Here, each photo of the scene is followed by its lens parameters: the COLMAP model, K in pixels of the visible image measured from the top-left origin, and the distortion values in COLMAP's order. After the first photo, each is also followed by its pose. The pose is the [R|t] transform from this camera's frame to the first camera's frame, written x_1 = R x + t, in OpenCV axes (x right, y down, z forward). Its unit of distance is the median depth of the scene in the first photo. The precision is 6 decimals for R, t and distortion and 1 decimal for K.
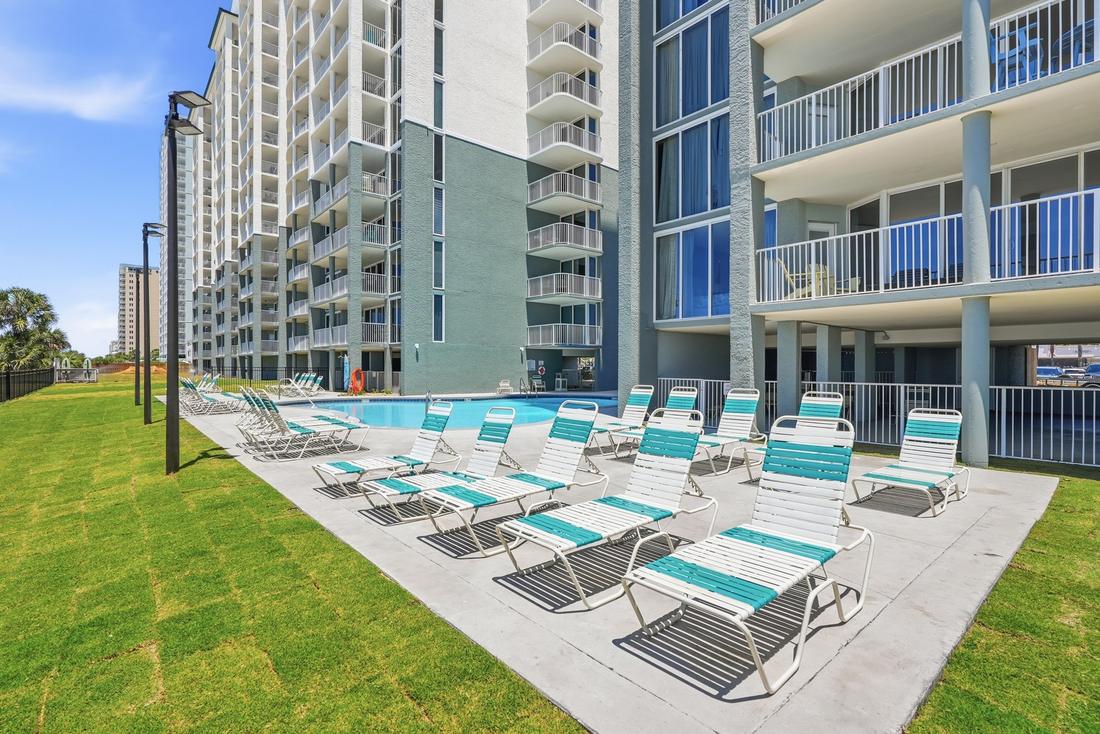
lens RADIAL K [[506.9, 0, 548.2], [0, 506.9, 369.4], [0, 0, 1]] dist [-0.004958, 0.002084]
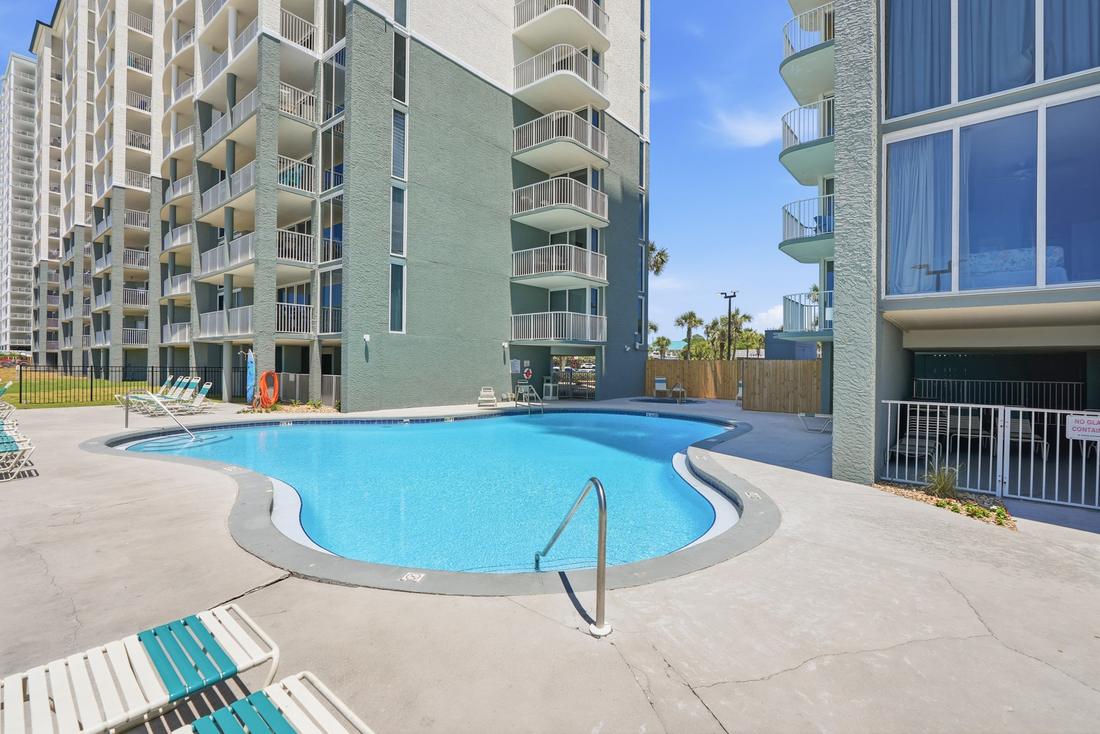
lens RADIAL K [[506.9, 0, 554.4], [0, 506.9, 360.7], [0, 0, 1]] dist [-0.004958, 0.002084]
pose [[0.984784, 0.007454, 0.173620, -0.109358], [-0.005669, 0.999926, -0.010776, -0.008672], [-0.173688, 0.009628, 0.984754, 0.247328]]
